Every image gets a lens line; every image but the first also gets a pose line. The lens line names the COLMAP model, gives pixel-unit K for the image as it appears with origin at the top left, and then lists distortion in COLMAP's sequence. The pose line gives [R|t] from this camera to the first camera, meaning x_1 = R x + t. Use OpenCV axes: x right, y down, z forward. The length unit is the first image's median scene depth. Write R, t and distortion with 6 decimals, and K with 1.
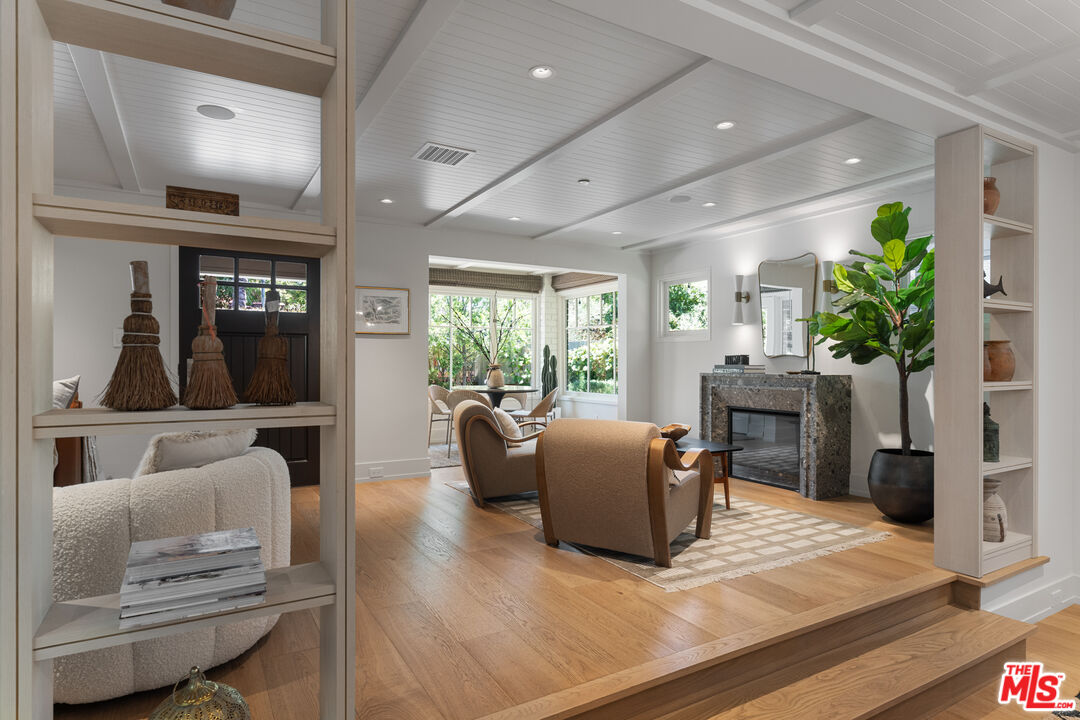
lens RADIAL K [[591.4, 0, 537.2], [0, 591.4, 365.4], [0, 0, 1]] dist [-0.003557, 0.000899]
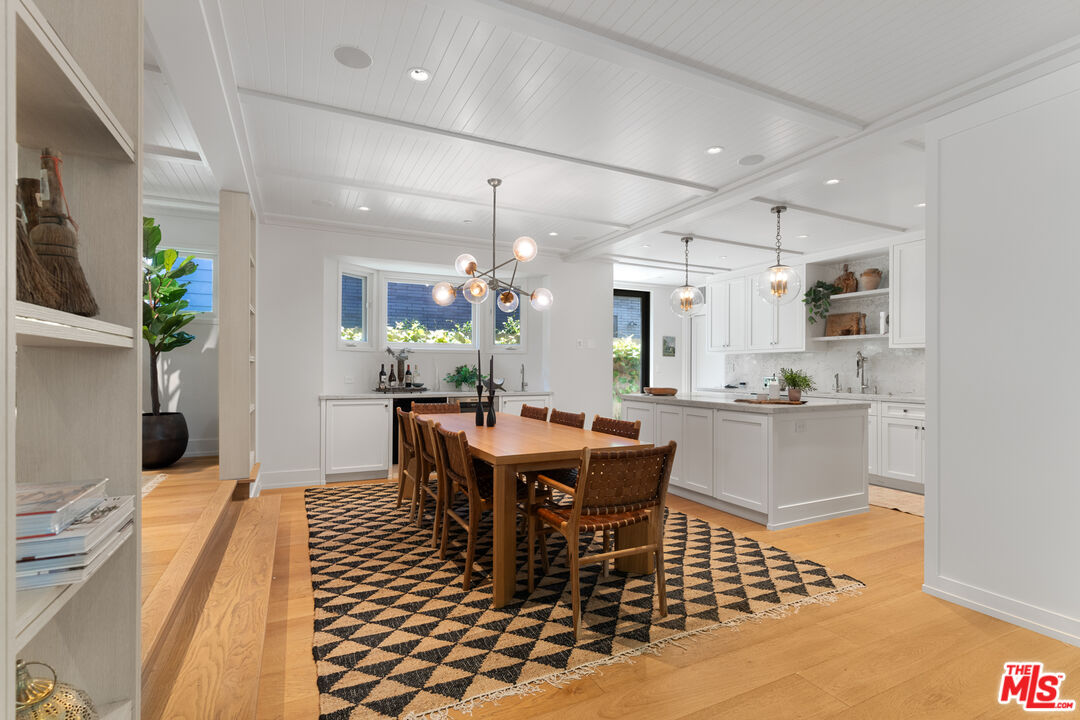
lens RADIAL K [[496.1, 0, 529.1], [0, 496.1, 362.4], [0, 0, 1]] dist [-0.009870, 0.002894]
pose [[0.085785, 0.012556, 0.996235, -0.345873], [0.001915, 0.999917, -0.012767, 0.045670], [-0.996312, 0.003003, 0.085754, 0.091482]]
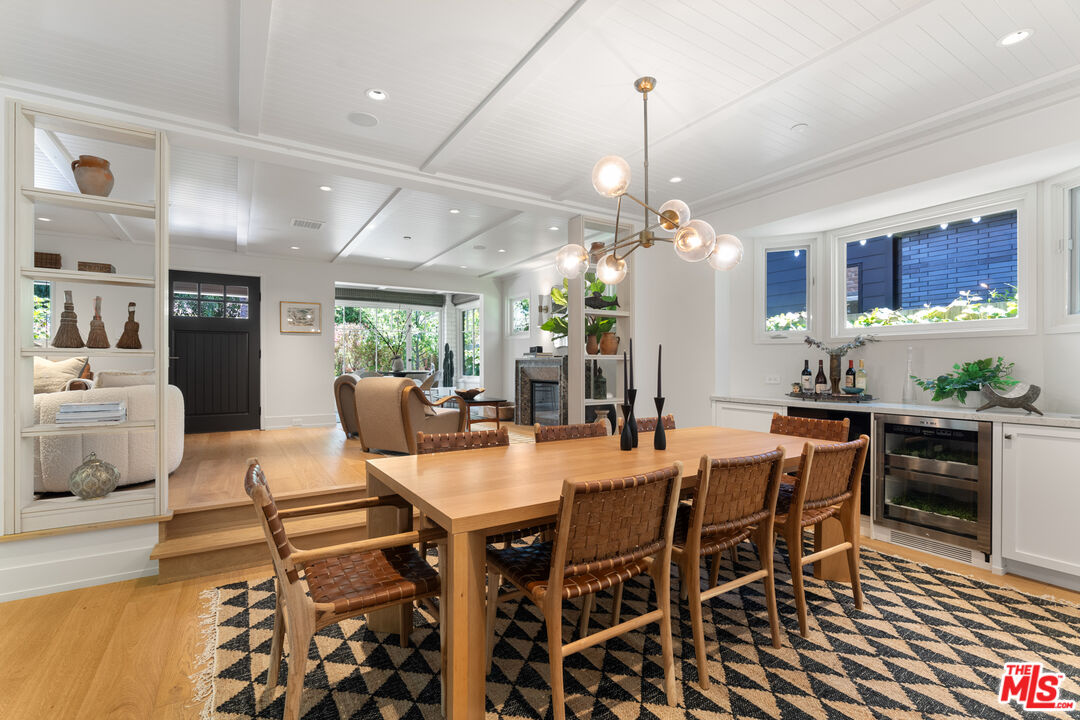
lens RADIAL K [[481.1, 0, 534.1], [0, 481.1, 364.9], [0, 0, 1]] dist [-0.006918, 0.001837]
pose [[0.999479, -0.001272, 0.032258, 0.371490], [0.001413, 0.999990, -0.004345, 0.046023], [-0.032252, 0.004388, 0.999470, -0.331368]]
